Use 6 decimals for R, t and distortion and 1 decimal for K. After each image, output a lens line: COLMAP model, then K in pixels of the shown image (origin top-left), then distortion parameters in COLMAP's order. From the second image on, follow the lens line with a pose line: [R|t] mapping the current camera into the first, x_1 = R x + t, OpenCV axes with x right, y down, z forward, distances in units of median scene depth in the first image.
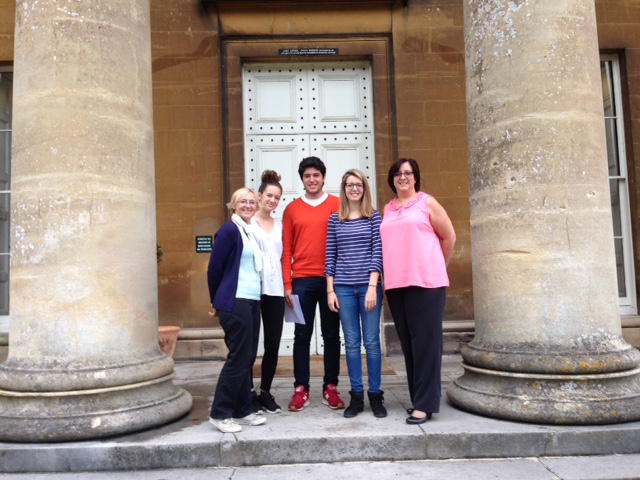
lens RADIAL K [[642.7, 0, 293.0], [0, 642.7, 214.7], [0, 0, 1]] dist [0.170377, -0.452271]
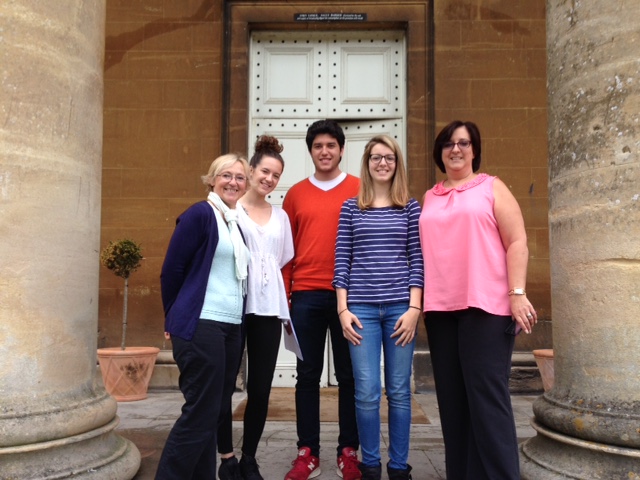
lens RADIAL K [[593.9, 0, 320.0], [0, 593.9, 240.0], [0, 0, 1]] dist [0.136112, -0.296833]
pose [[0.999552, 0.029922, 0.000361, 0.030715], [-0.029924, 0.999506, 0.009625, 0.037479], [-0.000073, -0.009631, 0.999954, 0.371466]]
